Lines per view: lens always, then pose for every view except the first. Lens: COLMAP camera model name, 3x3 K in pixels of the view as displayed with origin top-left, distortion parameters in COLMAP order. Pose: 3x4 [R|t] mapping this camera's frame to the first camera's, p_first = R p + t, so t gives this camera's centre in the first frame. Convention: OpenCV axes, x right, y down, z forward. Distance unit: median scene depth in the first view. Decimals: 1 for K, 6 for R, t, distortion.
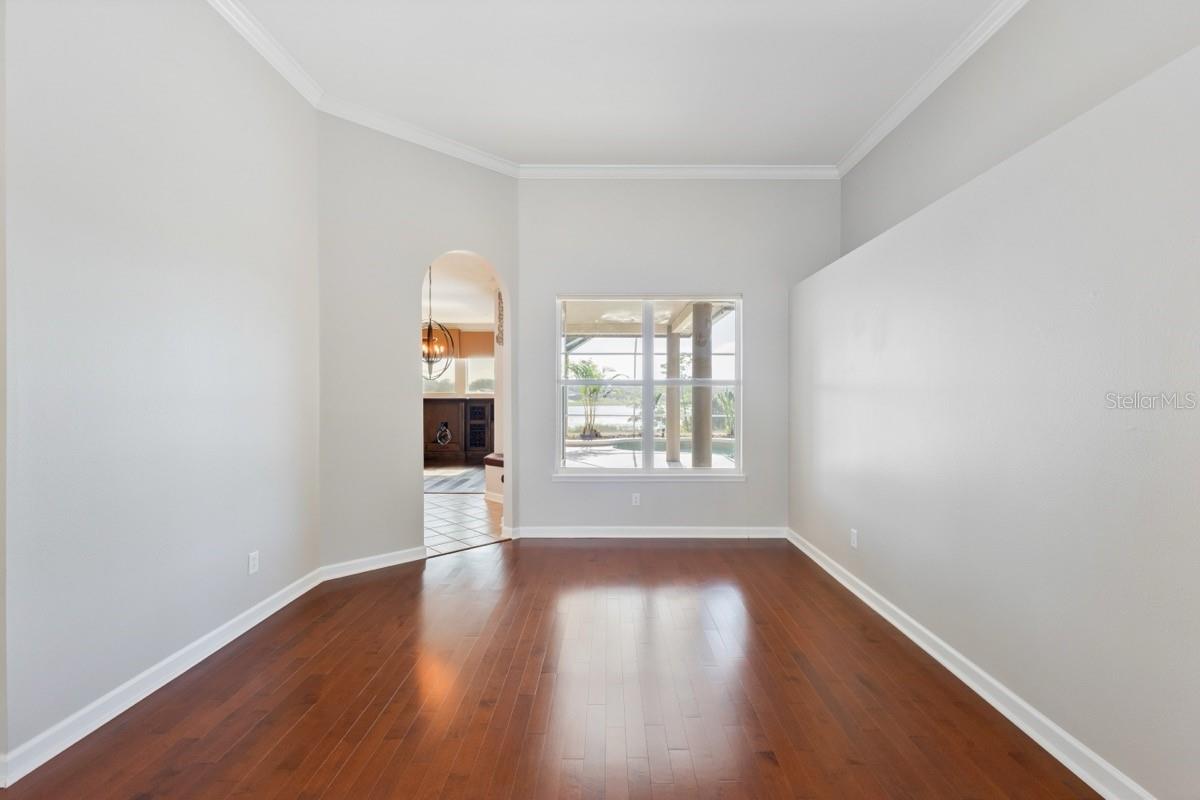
lens RADIAL K [[519.0, 0, 600.0], [0, 519.0, 393.1], [0, 0, 1]] dist [0.011361, -0.001352]
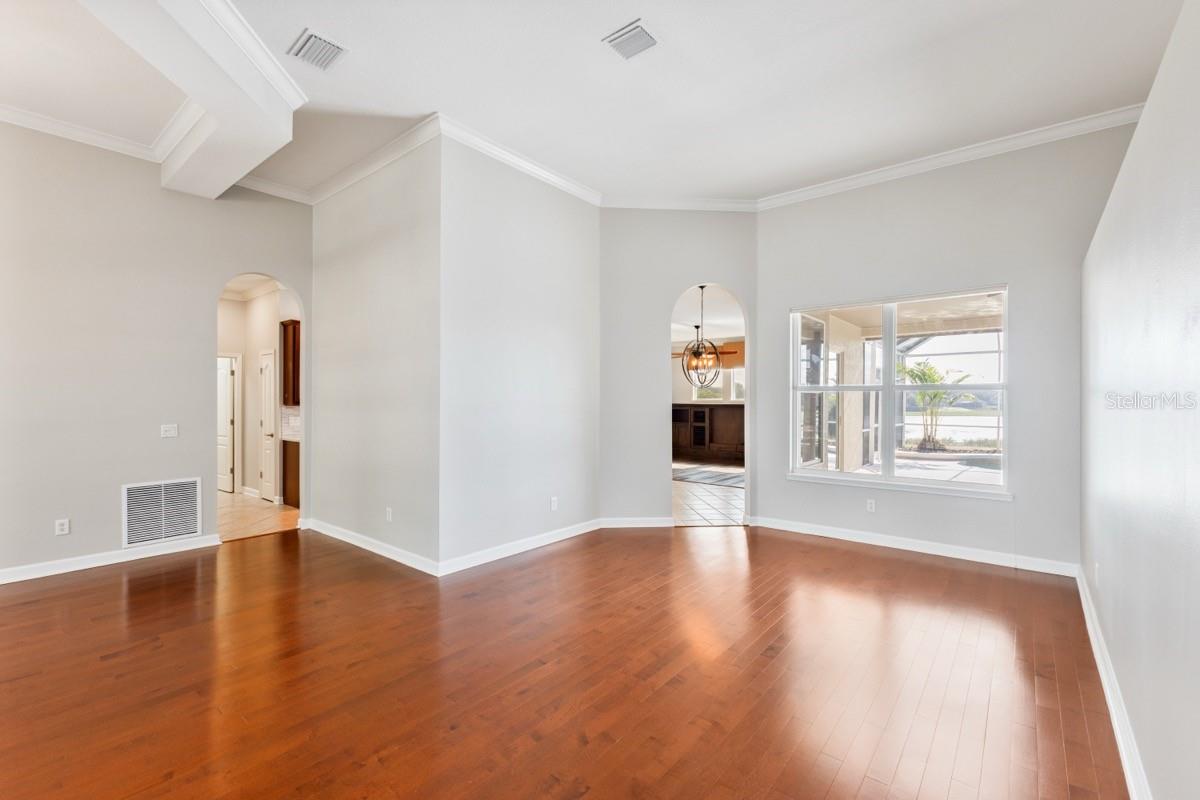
lens RADIAL K [[519.0, 0, 600.1], [0, 519.0, 397.9], [0, 0, 1]] dist [0.011361, -0.001352]
pose [[0.779649, -0.003821, -0.626205, 0.213078], [0.000614, 0.999986, -0.005338, 0.001952], [0.626217, 0.003777, 0.779640, -0.078967]]
